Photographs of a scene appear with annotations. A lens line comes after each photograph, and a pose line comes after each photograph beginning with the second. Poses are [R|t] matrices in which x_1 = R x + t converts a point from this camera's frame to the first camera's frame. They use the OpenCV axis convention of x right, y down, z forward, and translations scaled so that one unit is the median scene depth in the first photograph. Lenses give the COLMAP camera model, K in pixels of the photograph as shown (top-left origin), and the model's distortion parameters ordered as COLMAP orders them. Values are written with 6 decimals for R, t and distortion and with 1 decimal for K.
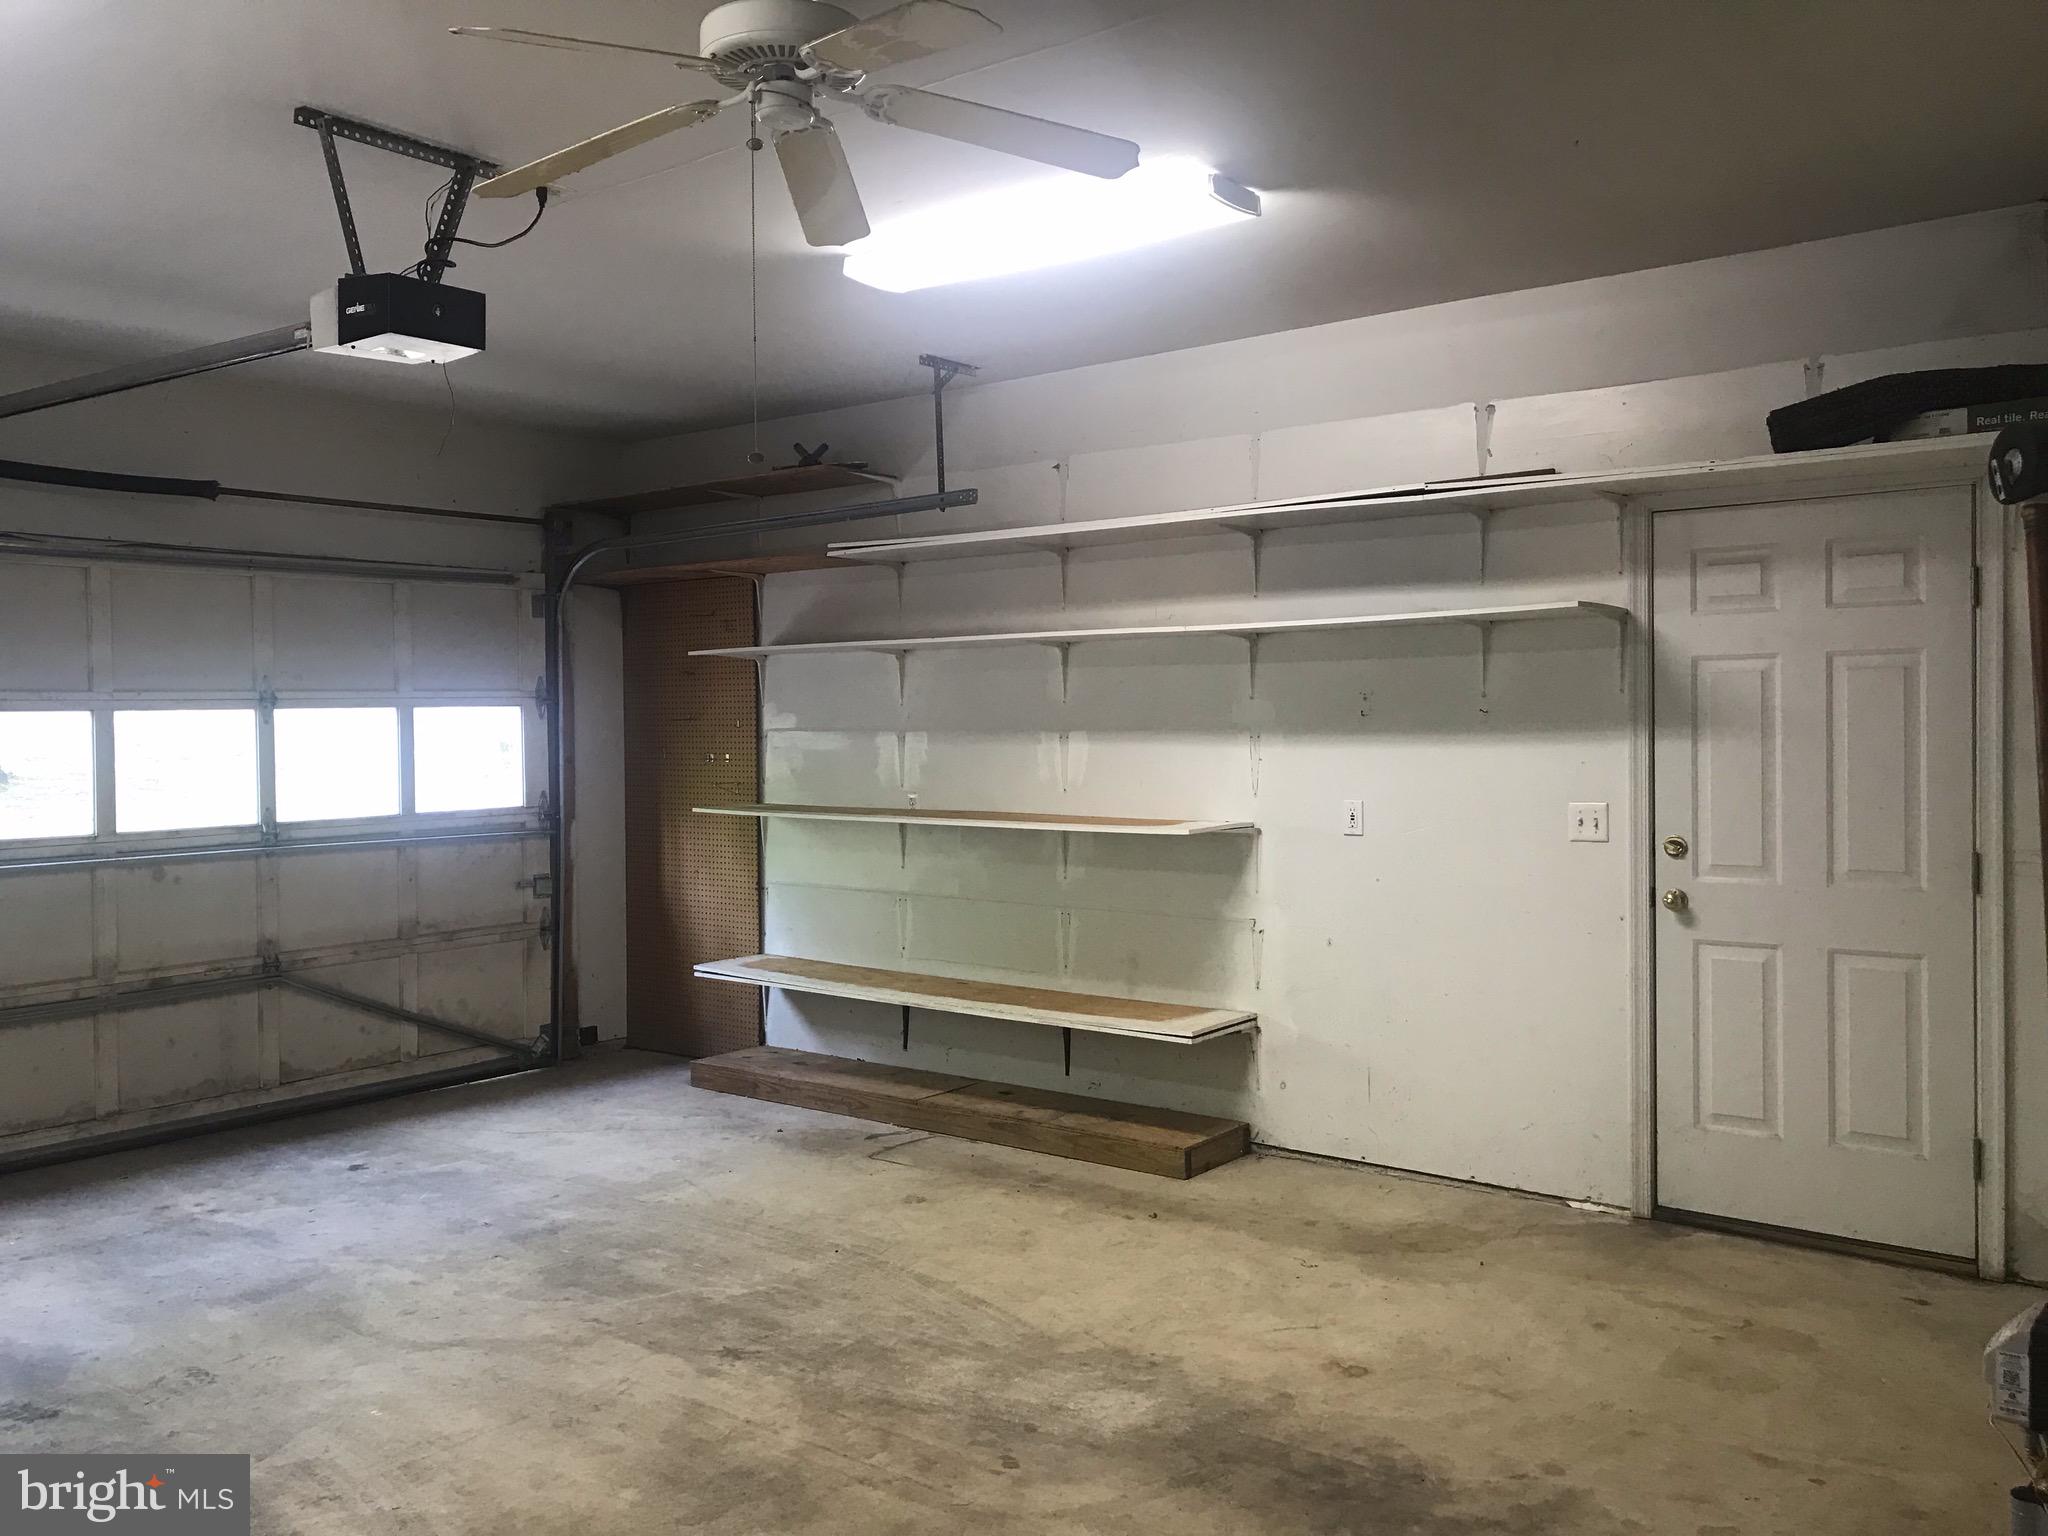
lens RADIAL K [[1668.5, 0, 1025.4], [0, 1668.5, 765.6], [0, 0, 1]] dist [0.031085, -0.000345]
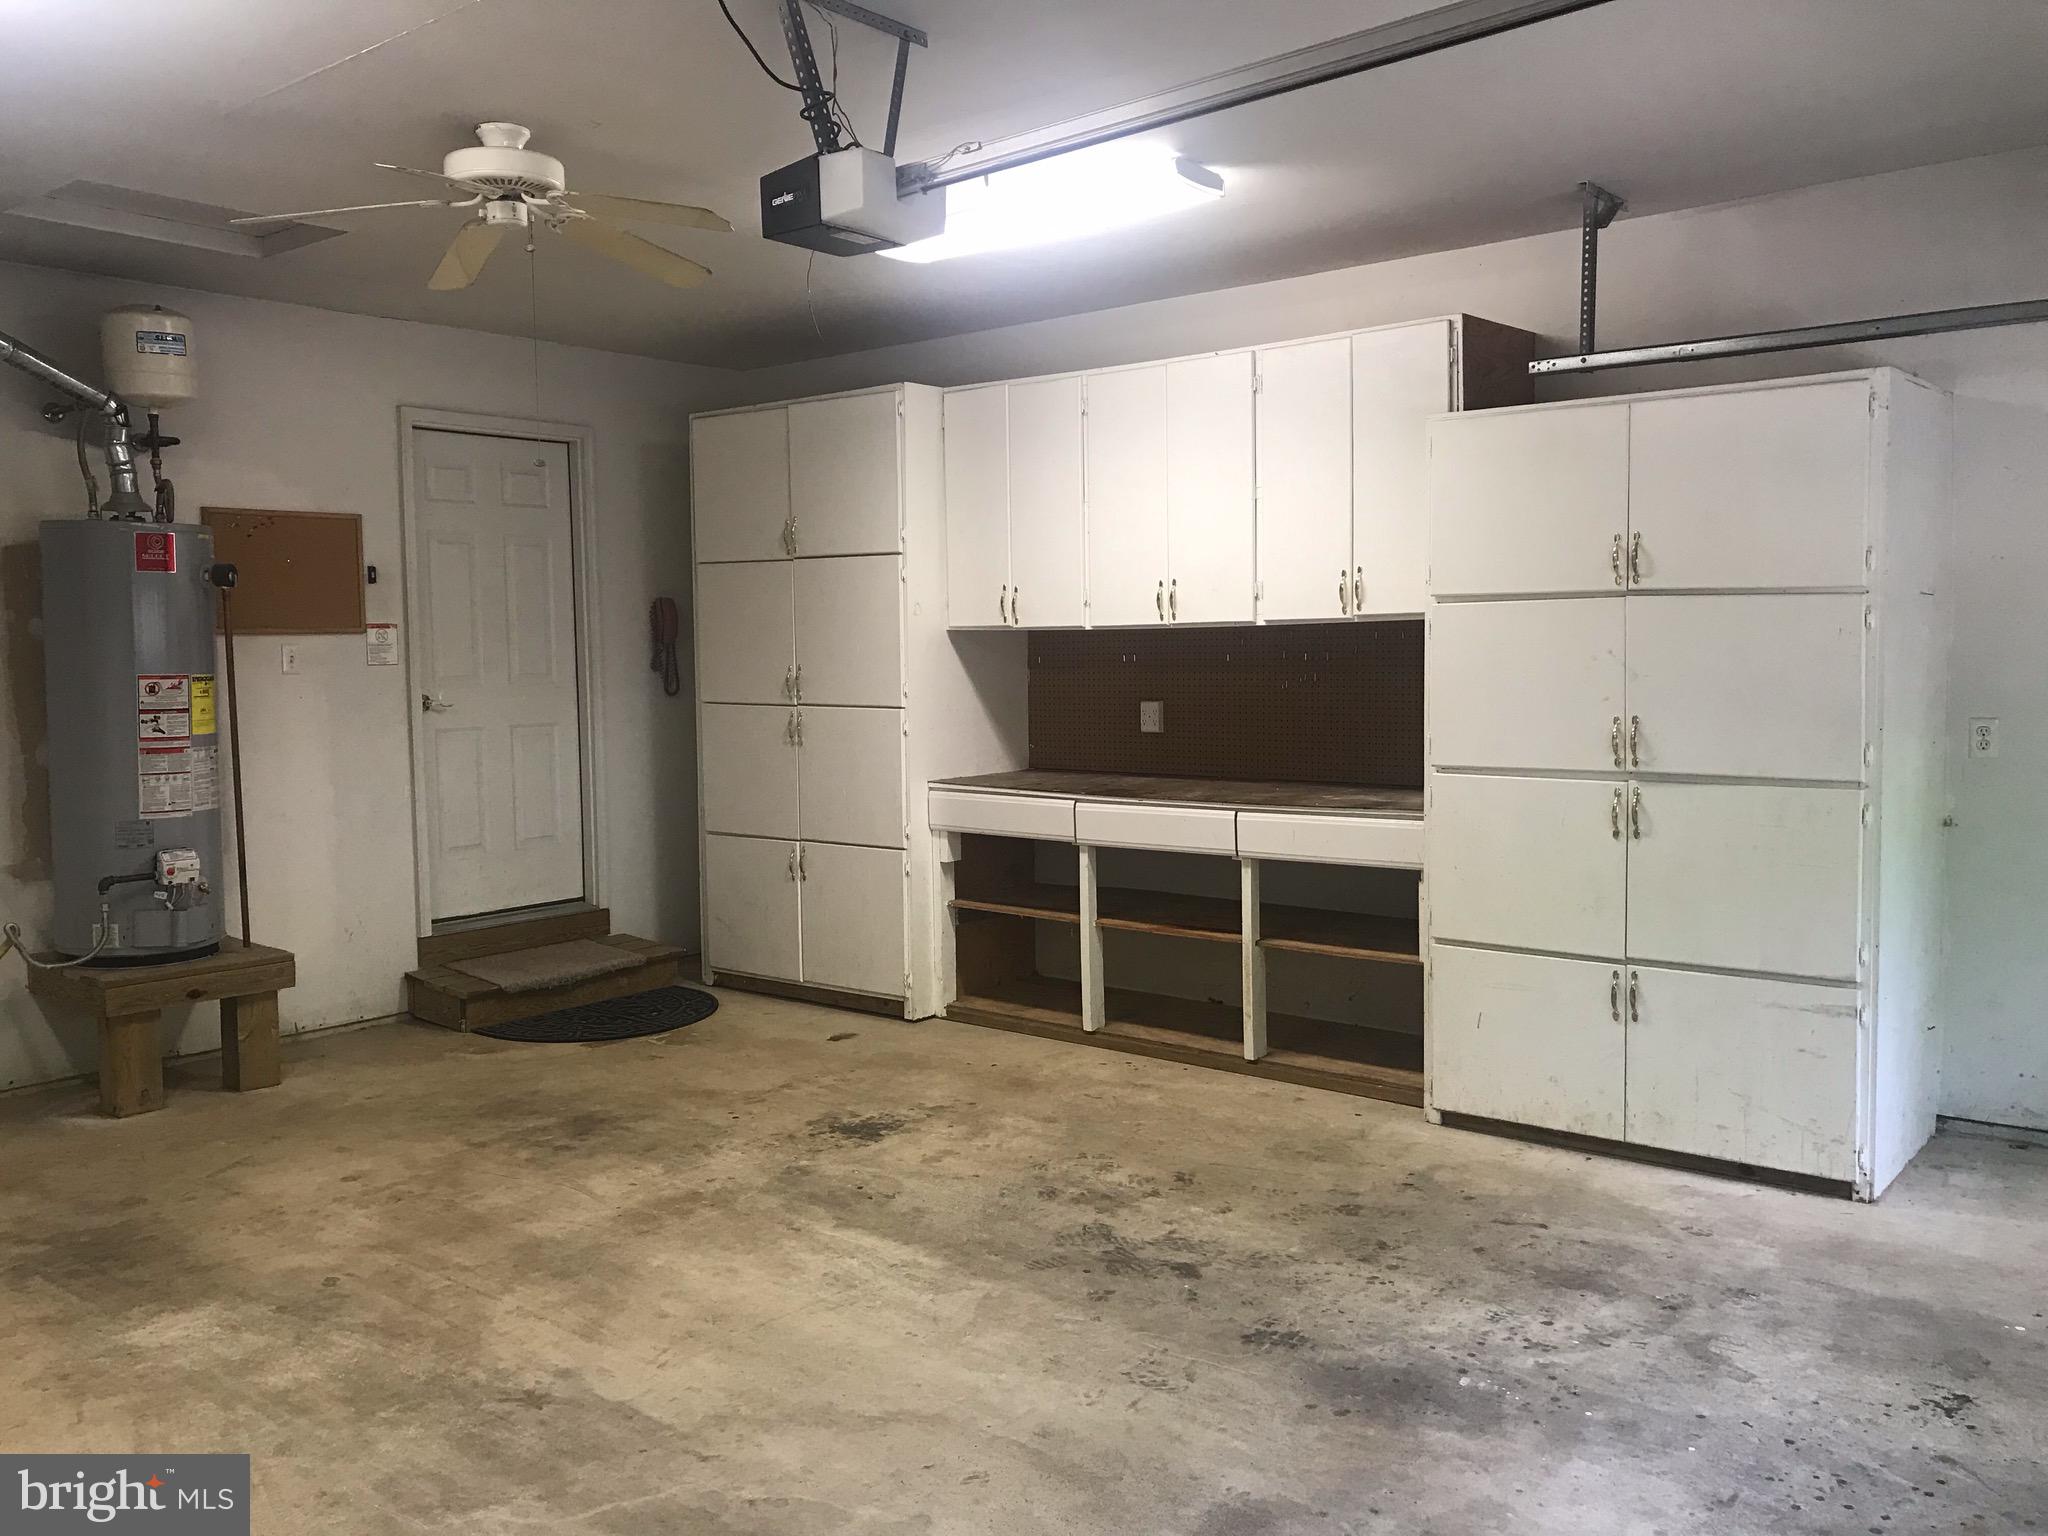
lens RADIAL K [[1668.5, 0, 1023.1], [0, 1668.5, 765.4], [0, 0, 1]] dist [0.031085, -0.000345]
pose [[-0.999595, 0.023492, 0.016040, -0.455768], [0.024946, 0.994927, 0.097457, -0.038929], [-0.013669, 0.097818, -0.995110, 1.867095]]
